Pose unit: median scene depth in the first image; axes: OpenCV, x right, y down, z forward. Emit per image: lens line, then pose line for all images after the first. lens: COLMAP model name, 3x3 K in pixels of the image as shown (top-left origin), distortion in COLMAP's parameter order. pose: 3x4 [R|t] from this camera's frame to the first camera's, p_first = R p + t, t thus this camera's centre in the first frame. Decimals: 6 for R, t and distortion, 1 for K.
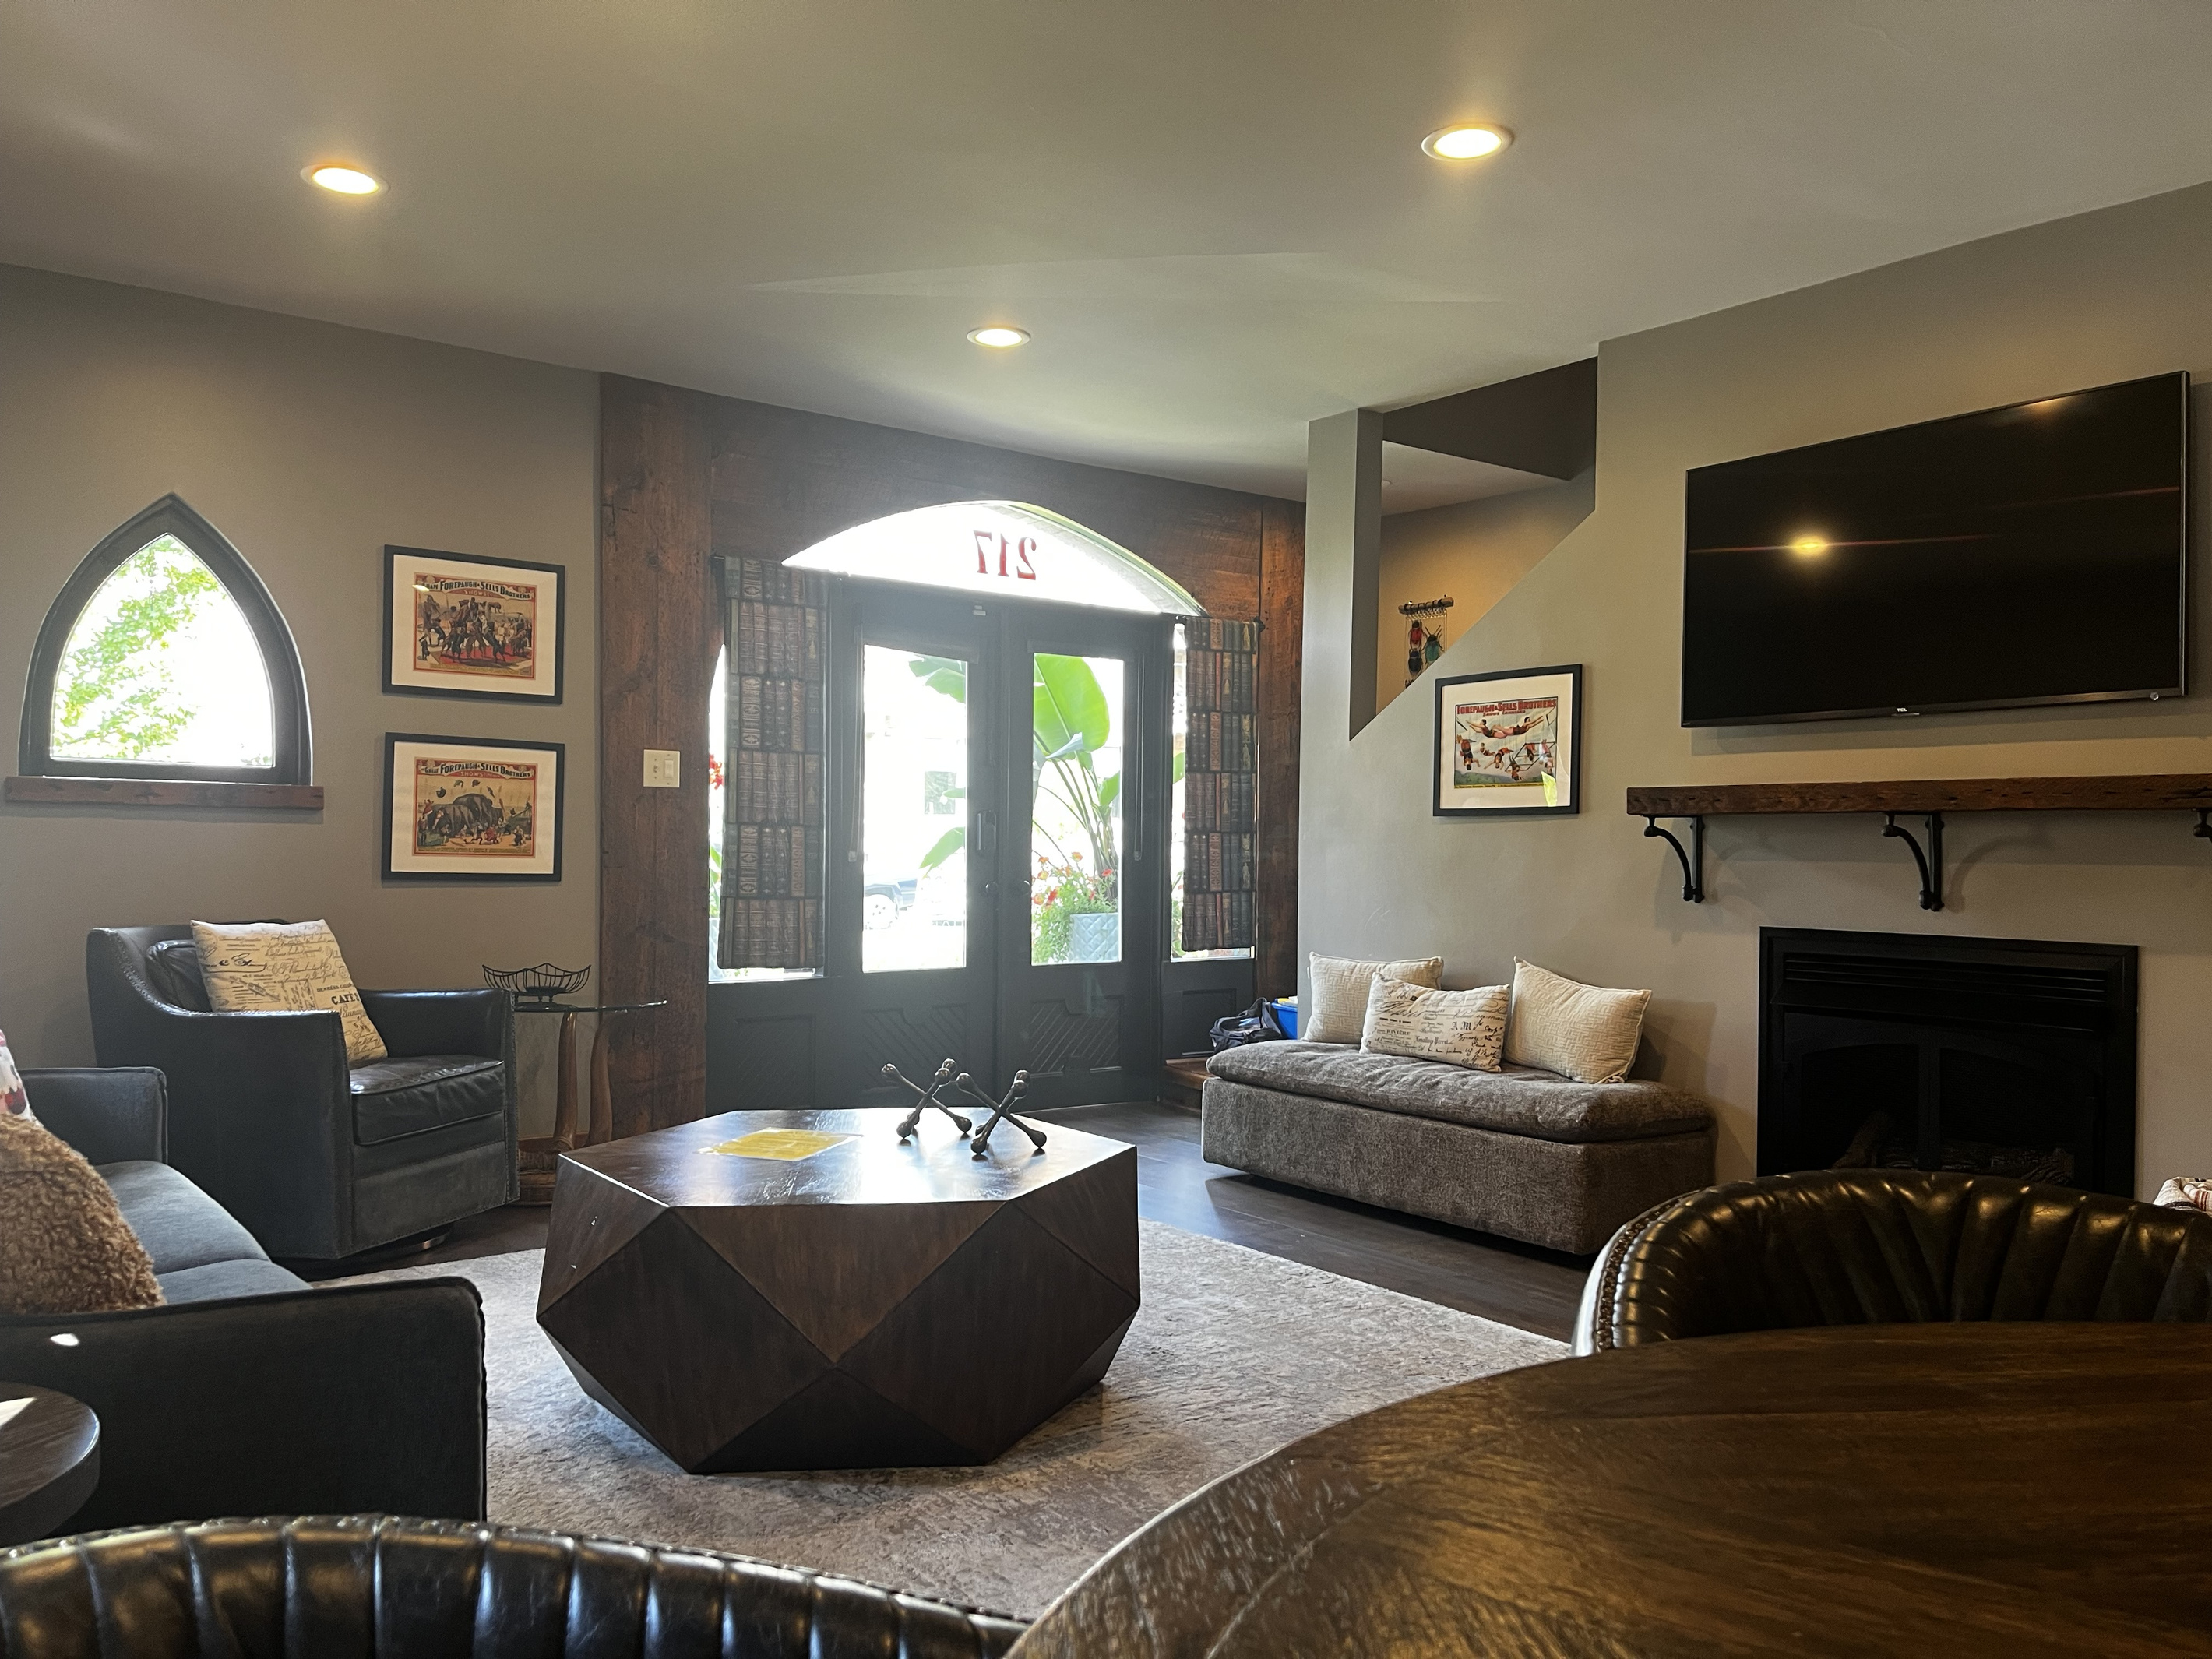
lens RADIAL K [[1676.1, 0, 1099.9], [0, 1676.1, 837.9], [0, 0, 1]] dist [0.073815, -0.083202]
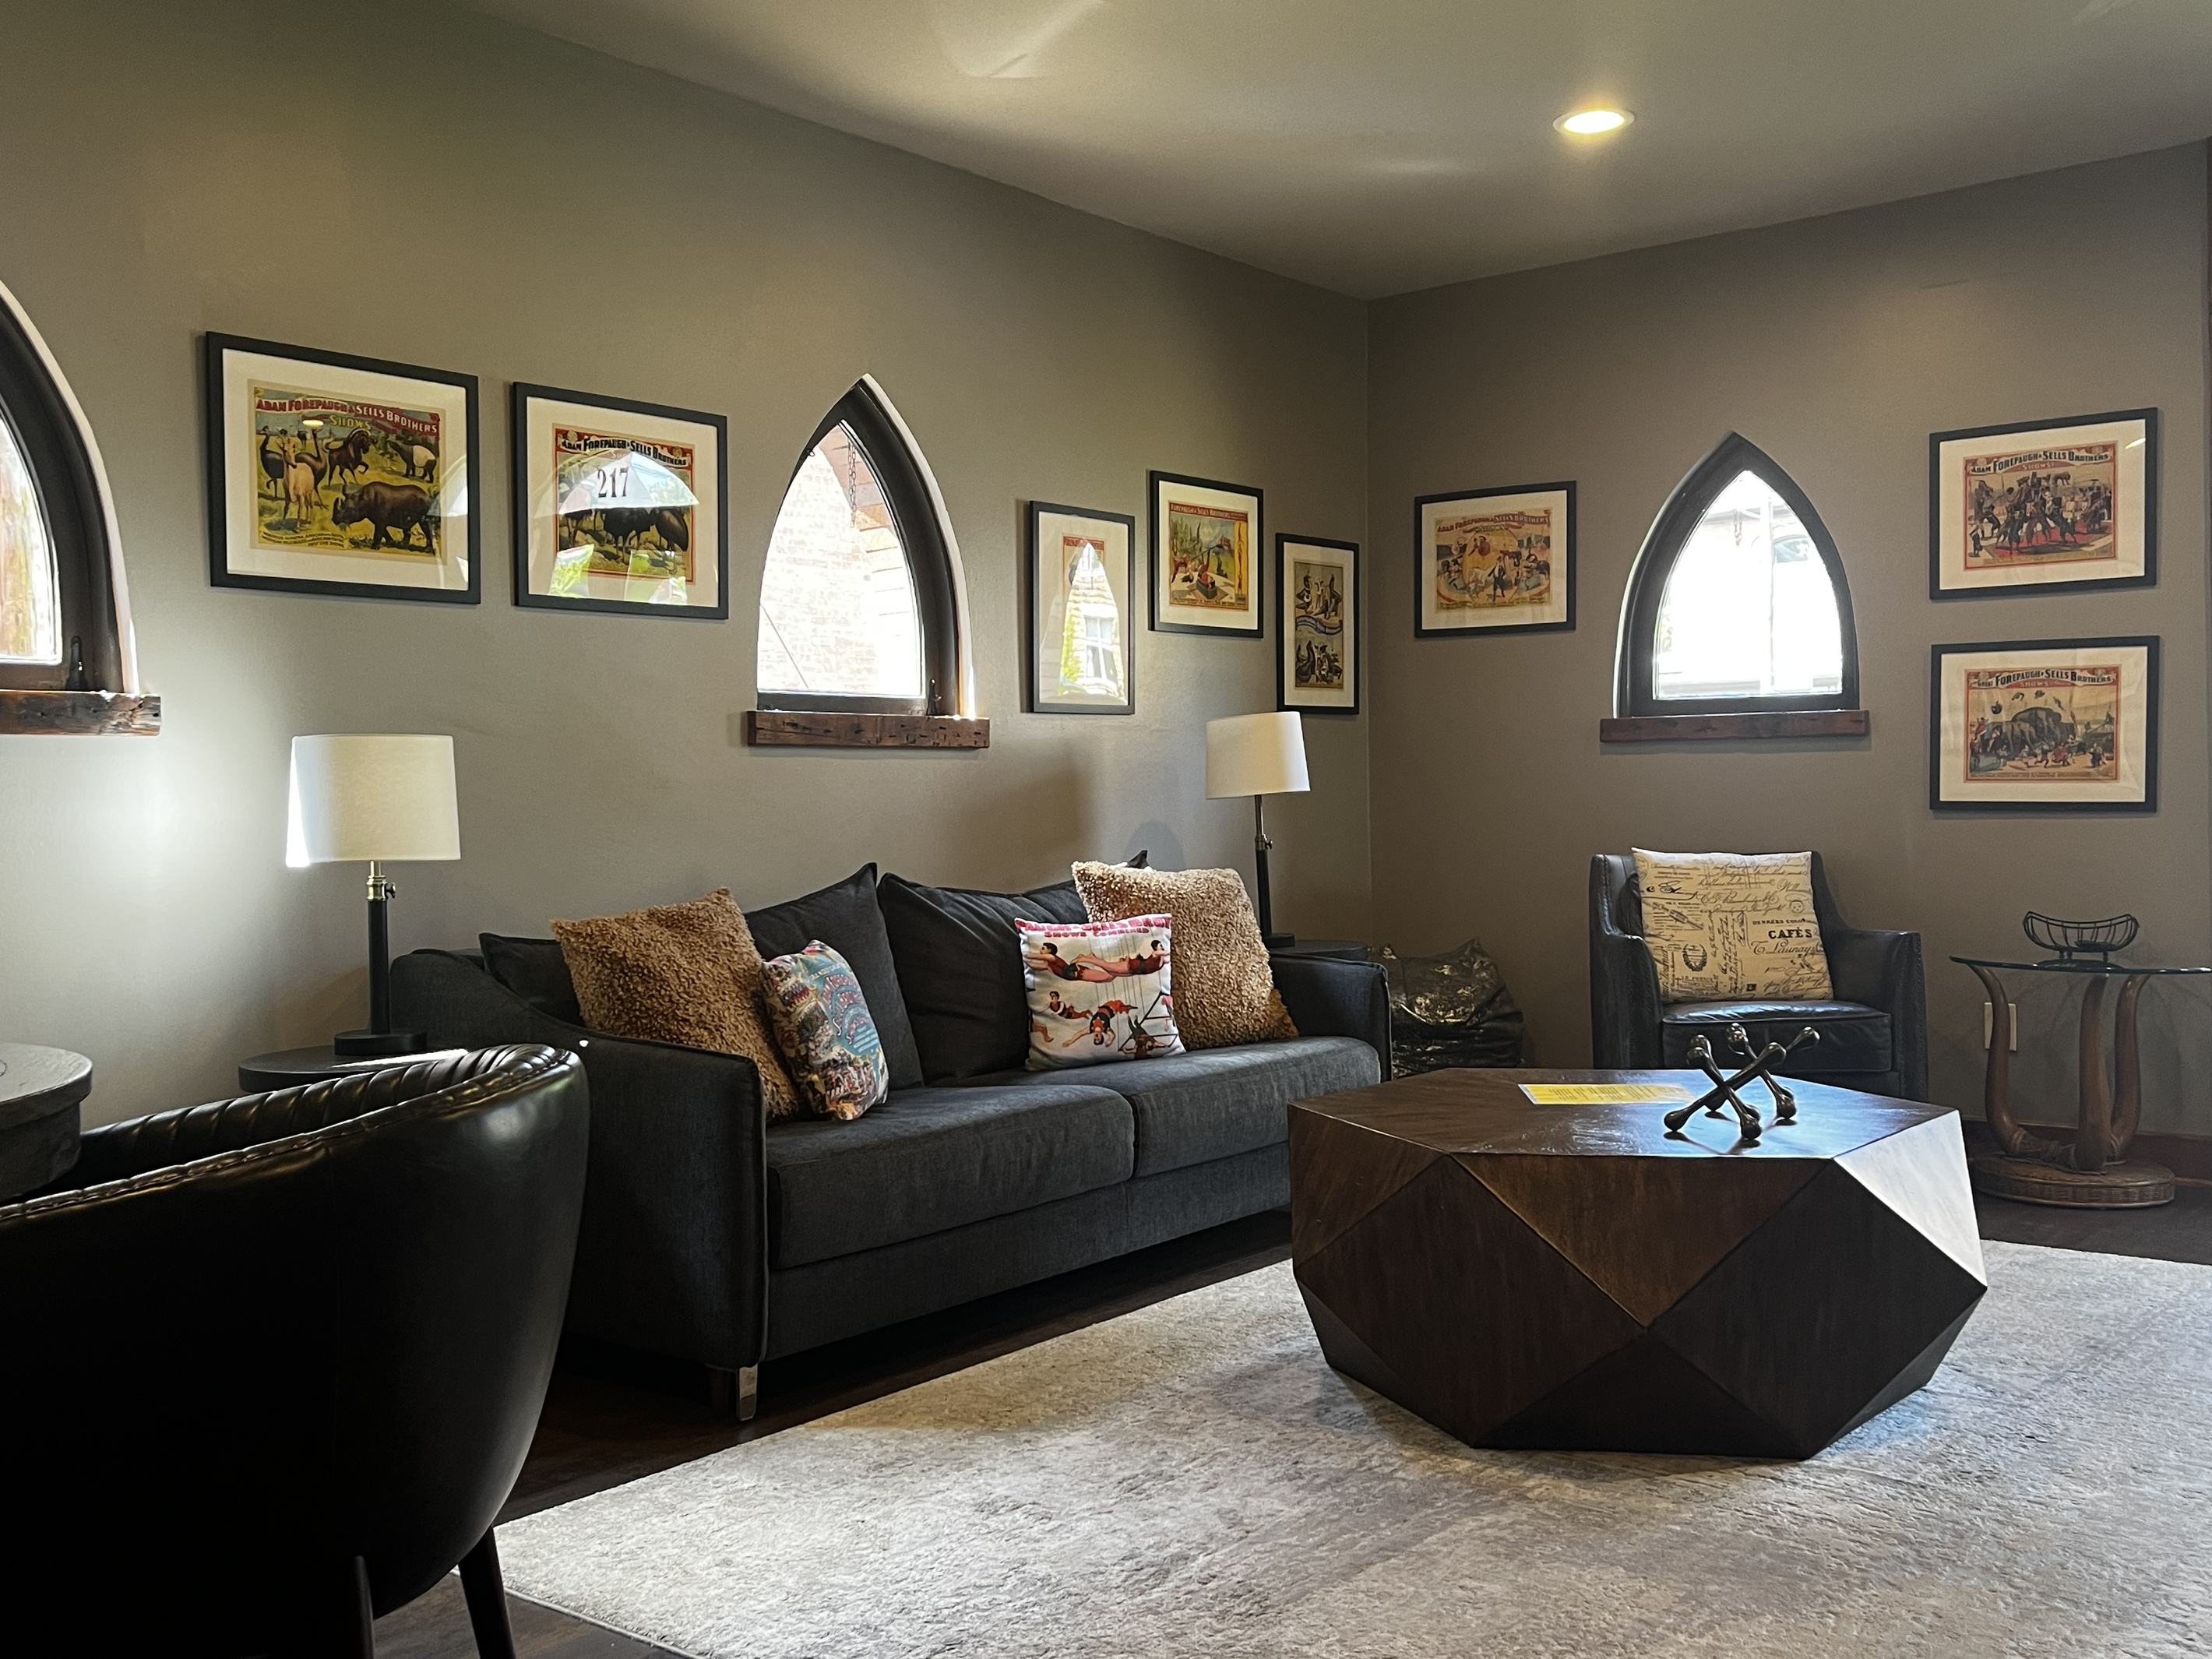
lens RADIAL K [[2075.1, 0, 1095.9], [0, 2075.1, 822.9], [0, 0, 1]] dist [0.039865, 0.000000]
pose [[0.248133, -0.000769, -0.968726, 0.523778], [0.022403, 0.999737, 0.004945, 0.015794], [0.968467, -0.022929, 0.248084, 0.294718]]
